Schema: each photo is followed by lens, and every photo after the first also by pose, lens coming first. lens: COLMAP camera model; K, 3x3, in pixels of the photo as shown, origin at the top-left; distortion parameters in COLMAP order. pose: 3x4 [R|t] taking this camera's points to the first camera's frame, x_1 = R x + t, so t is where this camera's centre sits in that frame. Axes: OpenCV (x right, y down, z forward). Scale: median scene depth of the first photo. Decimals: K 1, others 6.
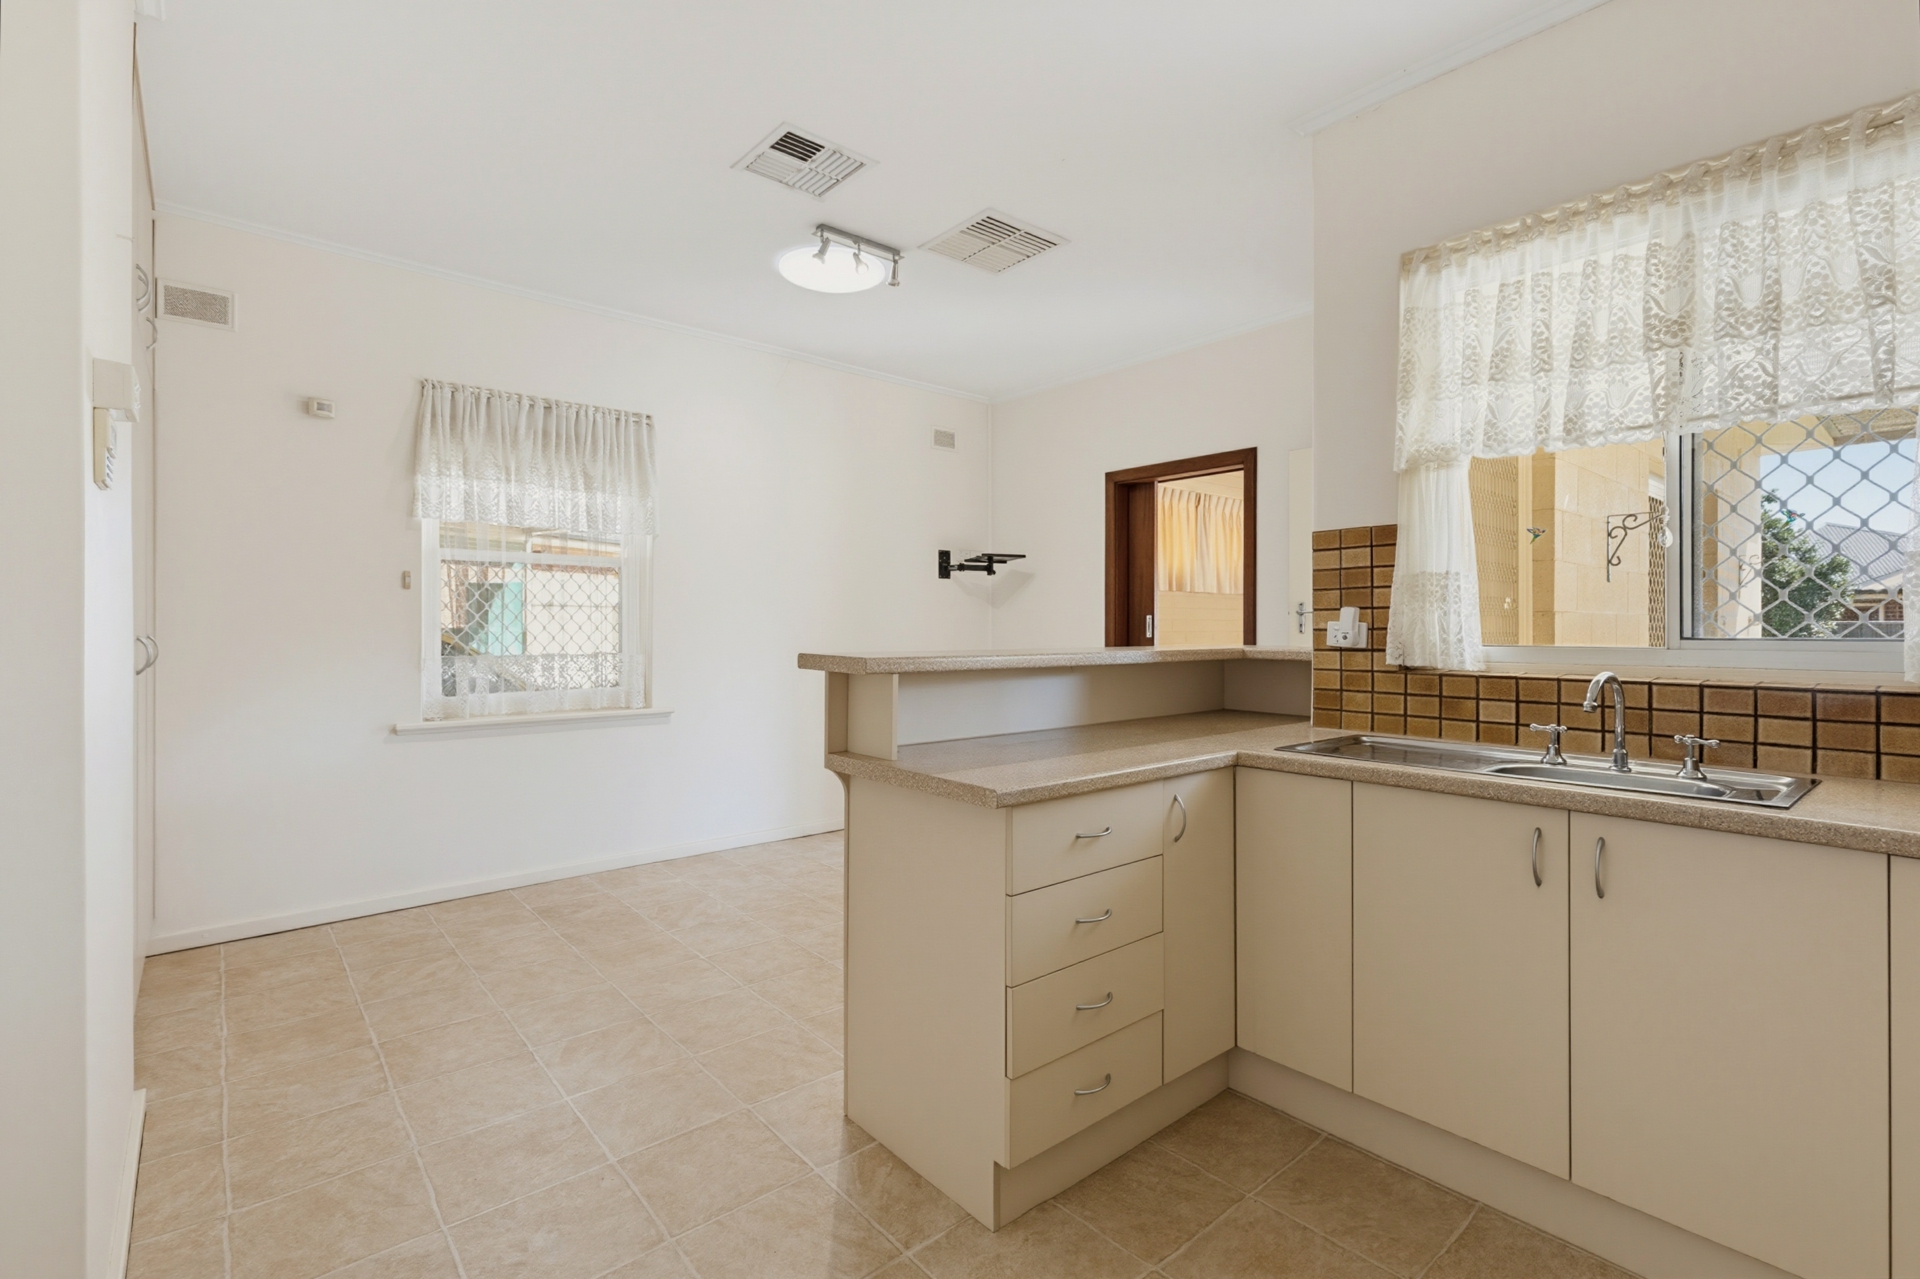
lens RADIAL K [[871.3, 0, 958.3], [0, 871.3, 626.2], [0, 0, 1]] dist [0.005321, 0.000634]
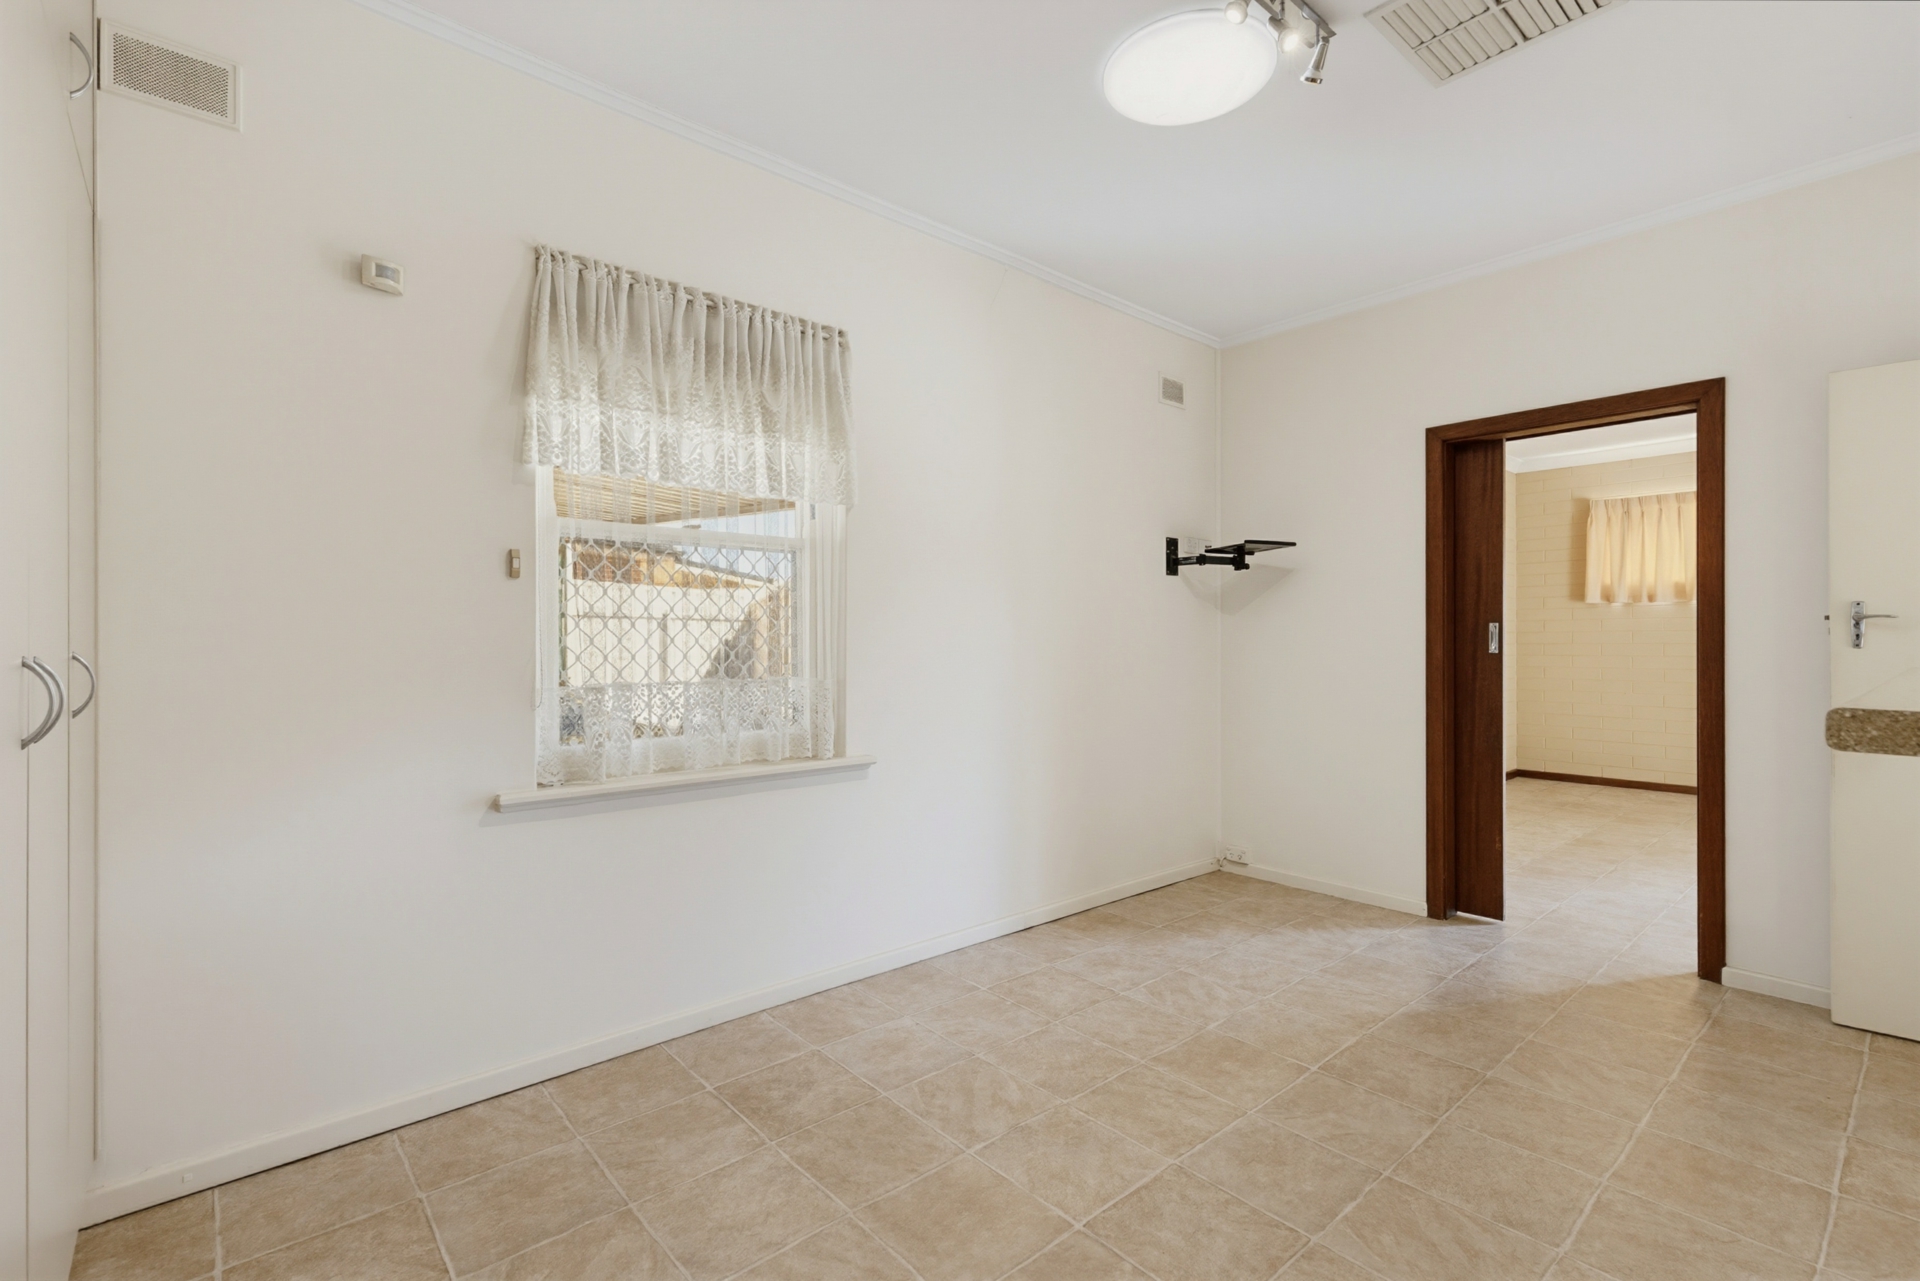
lens RADIAL K [[871.3, 0, 961.7], [0, 871.3, 638.8], [0, 0, 1]] dist [0.005321, 0.000634]
pose [[0.999946, -0.000657, 0.010389, -0.298338], [0.000661, 1.000000, -0.000327, 0.001141], [-0.010389, 0.000334, 0.999946, 0.349510]]
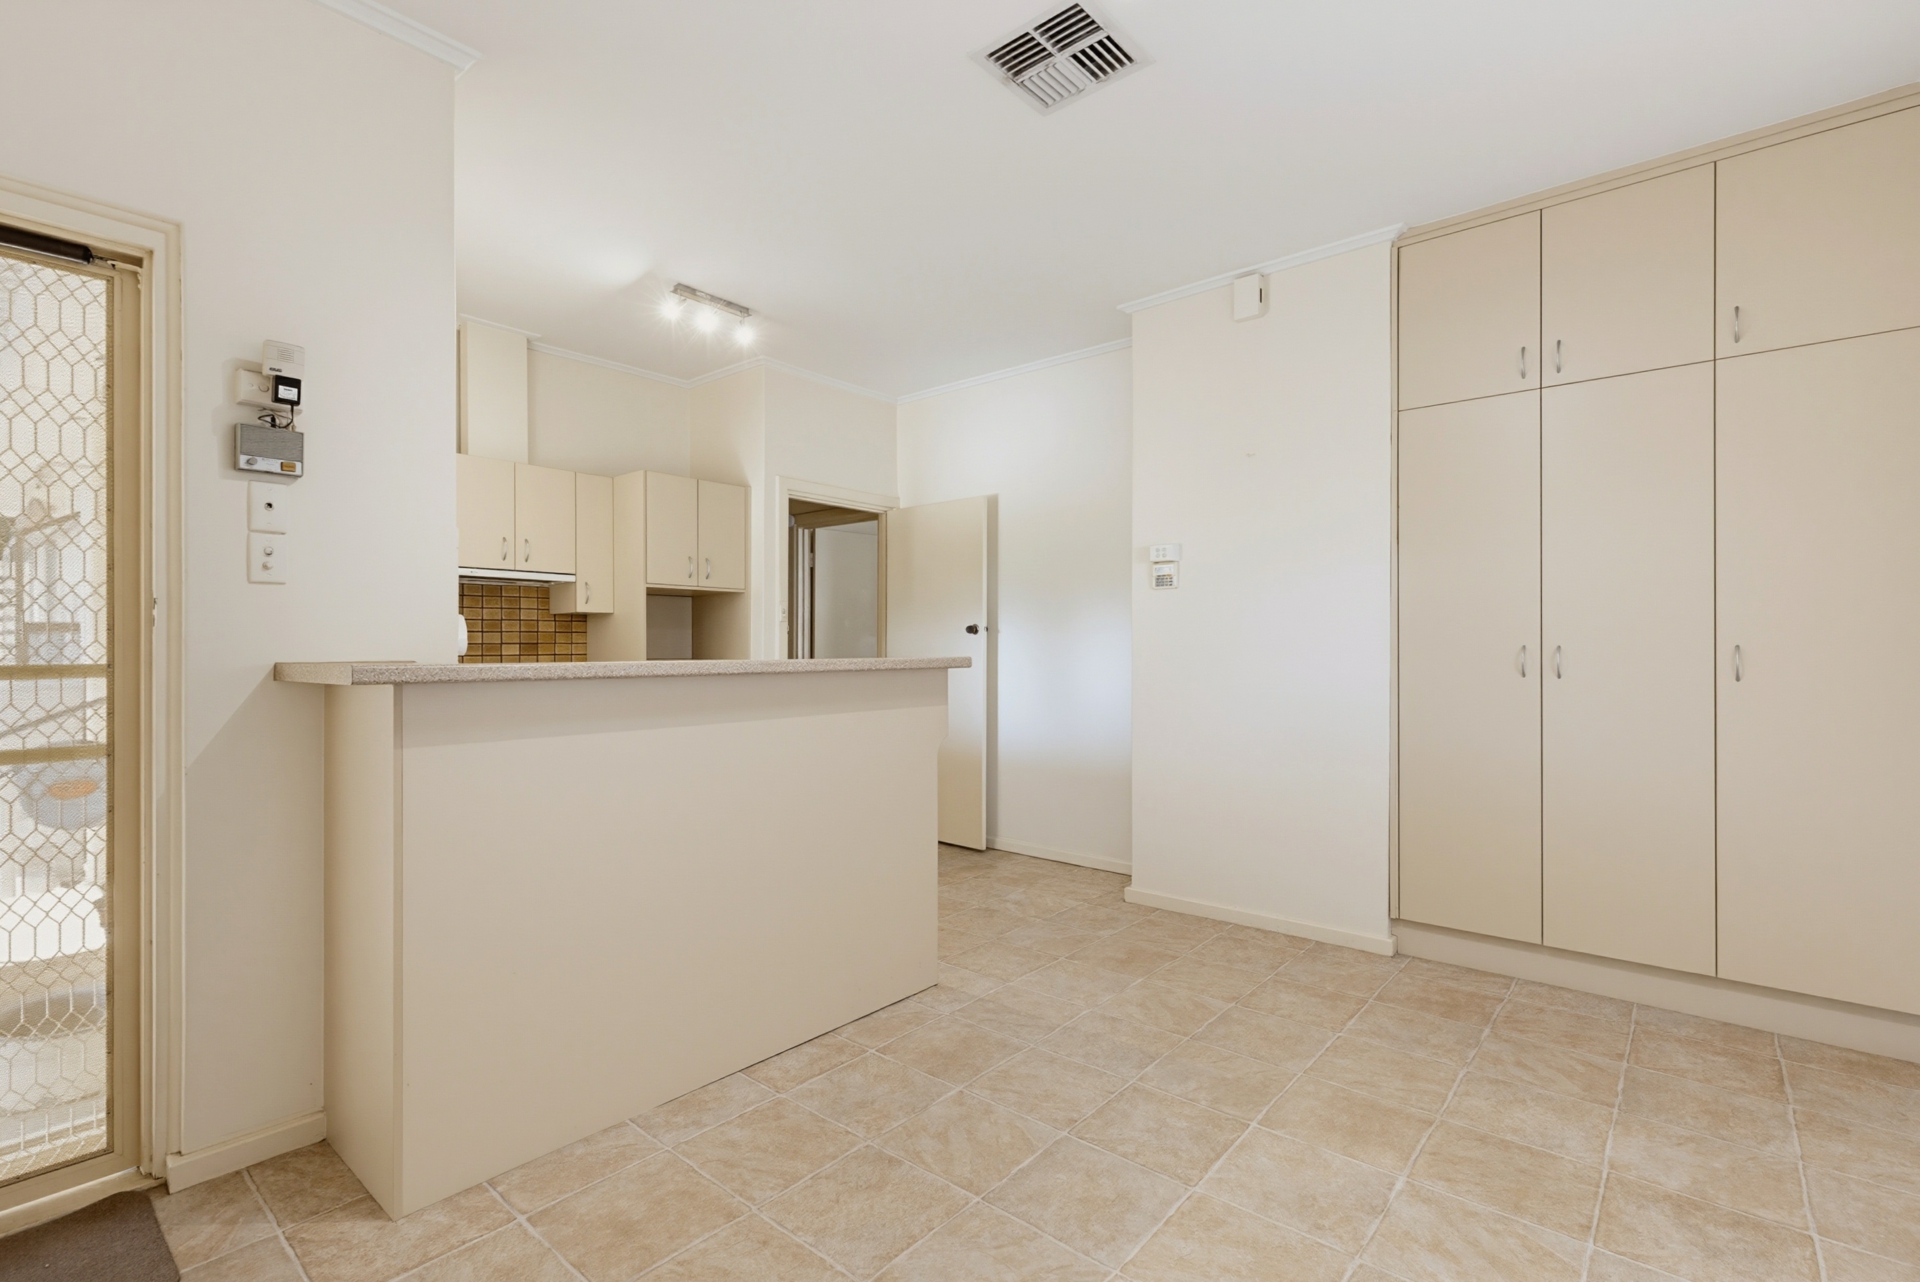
lens RADIAL K [[871.3, 0, 961.5], [0, 871.3, 644.3], [0, 0, 1]] dist [0.005321, 0.000634]
pose [[-0.987280, -0.001272, -0.158984, 0.030288], [-0.000726, 0.999994, -0.003487, 0.008657], [0.158987, -0.003327, -0.987275, 1.303009]]
